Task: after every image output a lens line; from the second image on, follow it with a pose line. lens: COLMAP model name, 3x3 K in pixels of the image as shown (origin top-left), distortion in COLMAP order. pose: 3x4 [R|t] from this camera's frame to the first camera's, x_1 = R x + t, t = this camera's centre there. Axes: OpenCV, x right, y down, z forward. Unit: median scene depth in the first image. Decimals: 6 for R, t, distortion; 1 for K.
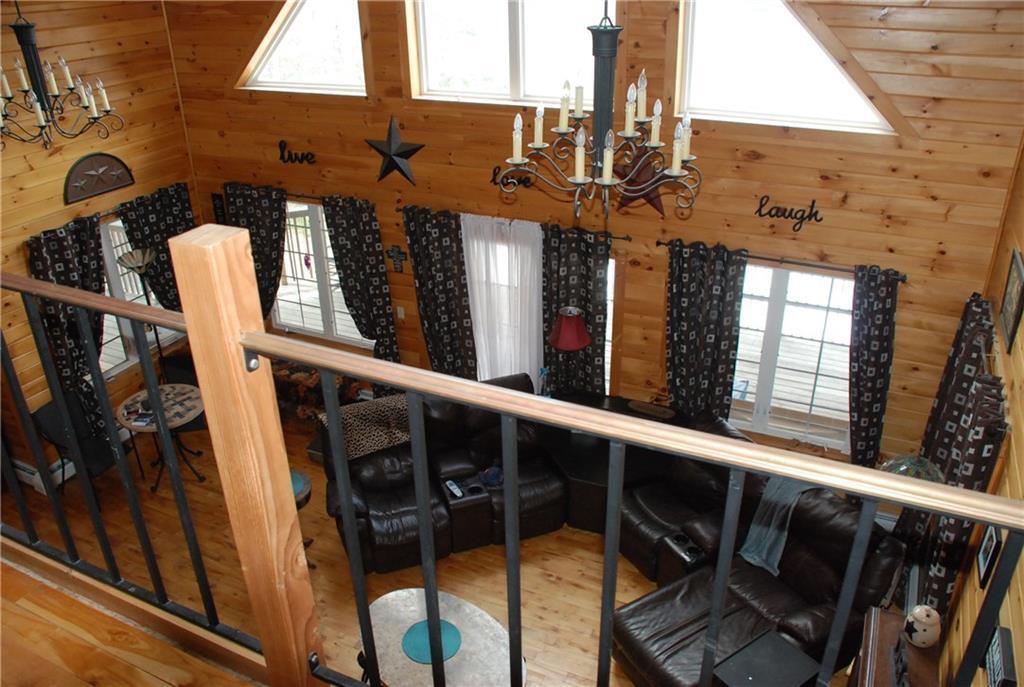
lens RADIAL K [[797.6, 0, 523.0], [0, 797.6, 350.5], [0, 0, 1]] dist [-0.160671, 0.118625]
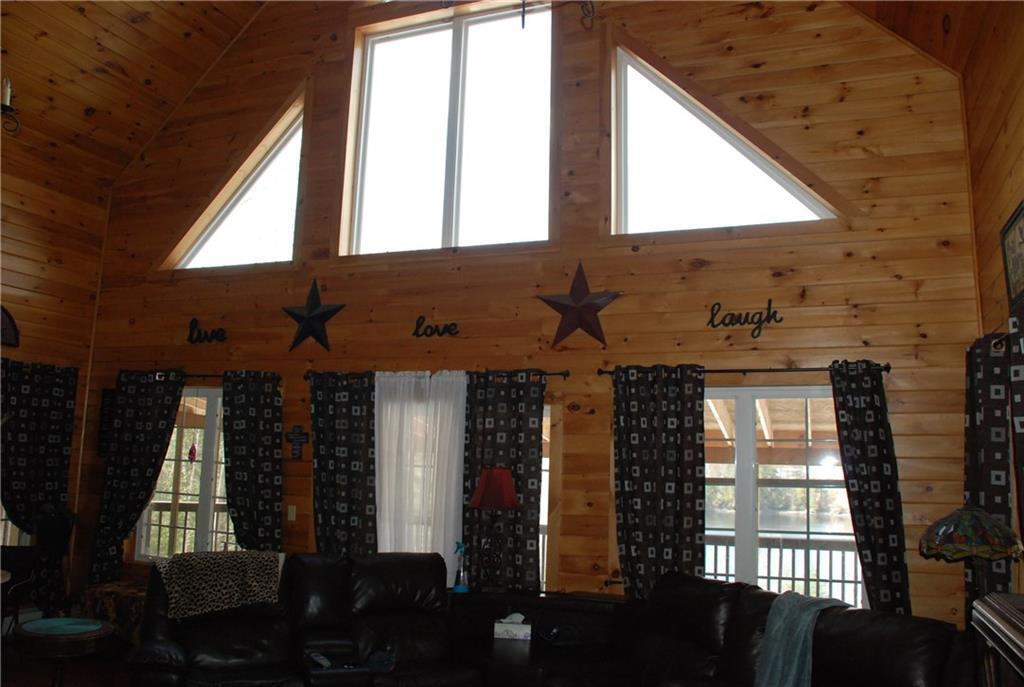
lens RADIAL K [[797.6, 0, 523.0], [0, 797.6, 350.5], [0, 0, 1]] dist [-0.160671, 0.118625]
pose [[0.997160, 0.052389, 0.054101, 0.035680], [-0.011093, 0.812719, -0.582551, 0.323908], [-0.074488, 0.580296, 0.810992, 0.265563]]
